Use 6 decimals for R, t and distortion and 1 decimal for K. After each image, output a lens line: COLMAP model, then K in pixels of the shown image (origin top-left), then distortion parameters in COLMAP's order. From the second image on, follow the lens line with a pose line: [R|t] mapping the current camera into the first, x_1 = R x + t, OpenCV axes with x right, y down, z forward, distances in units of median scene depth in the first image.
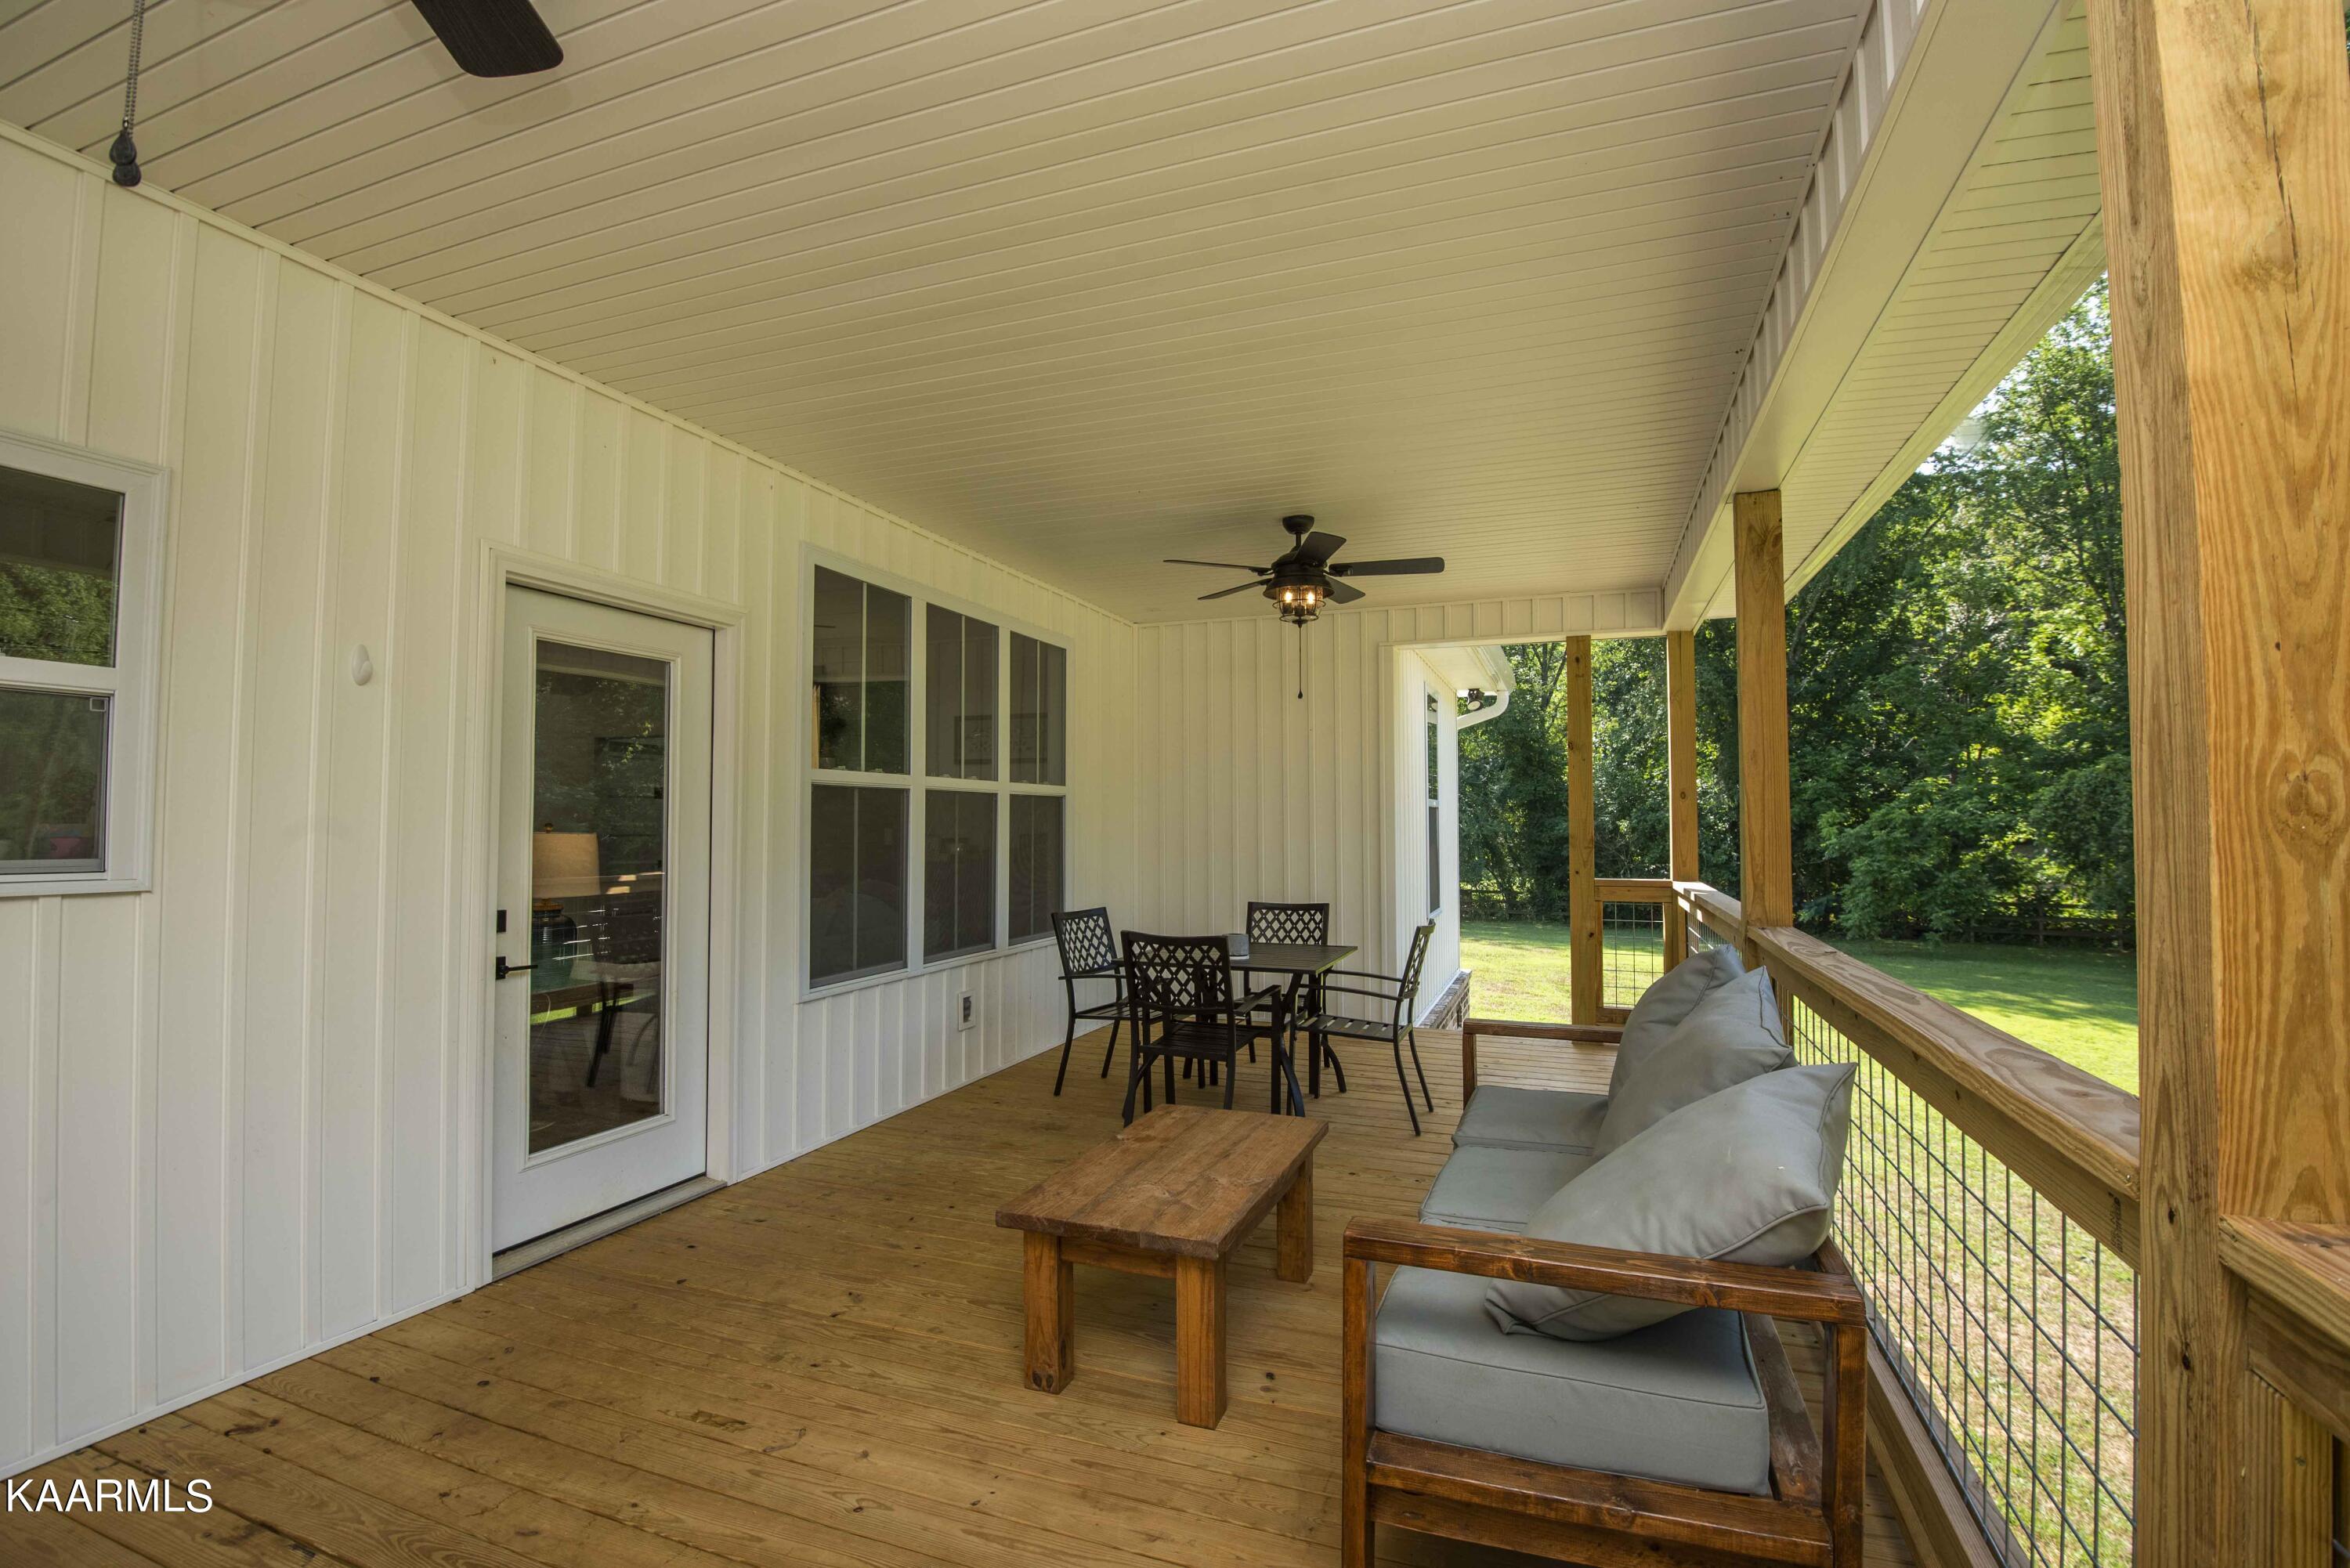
lens RADIAL K [[1064.7, 0, 1187.5], [0, 1064.7, 782.2], [0, 0, 1]] dist [-0.025468, -0.008584]
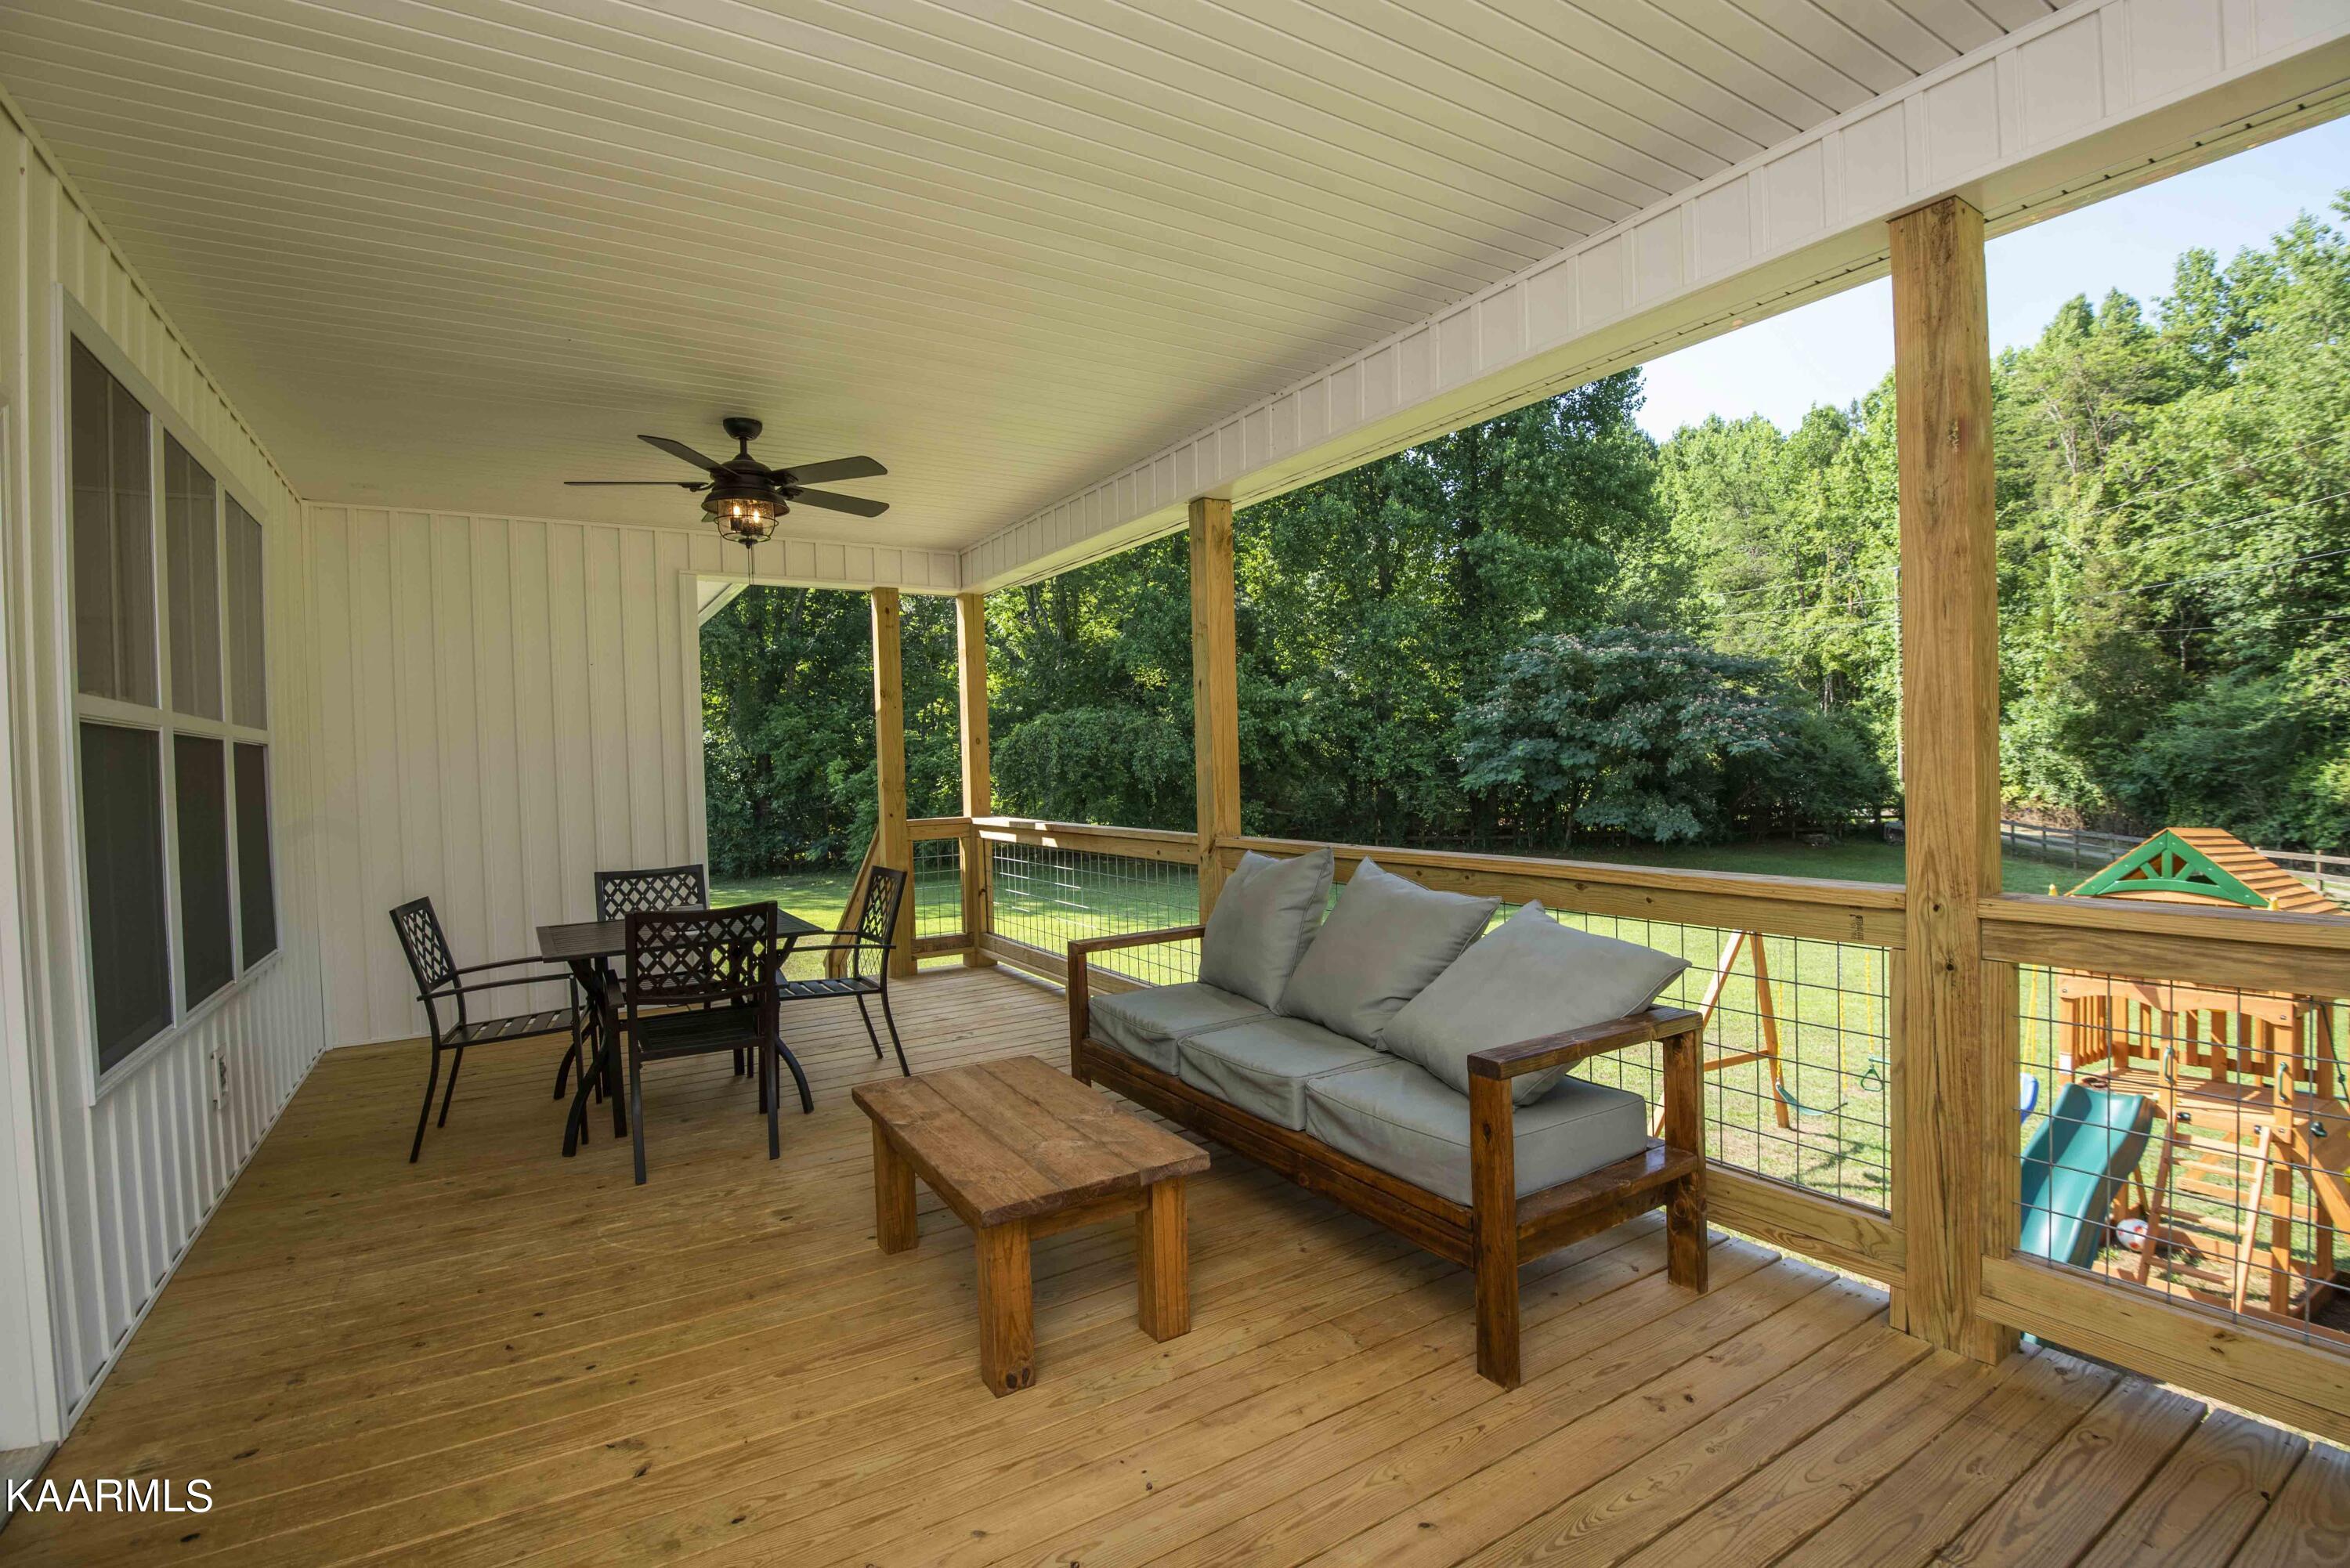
lens RADIAL K [[1064.7, 0, 1193.5], [0, 1064.7, 791.3], [0, 0, 1]] dist [-0.025468, -0.008584]
pose [[0.602052, -0.038492, 0.797529, -0.377466], [-0.004483, 0.998659, 0.051583, 0.007777], [-0.798445, -0.034630, 0.601072, 0.176787]]
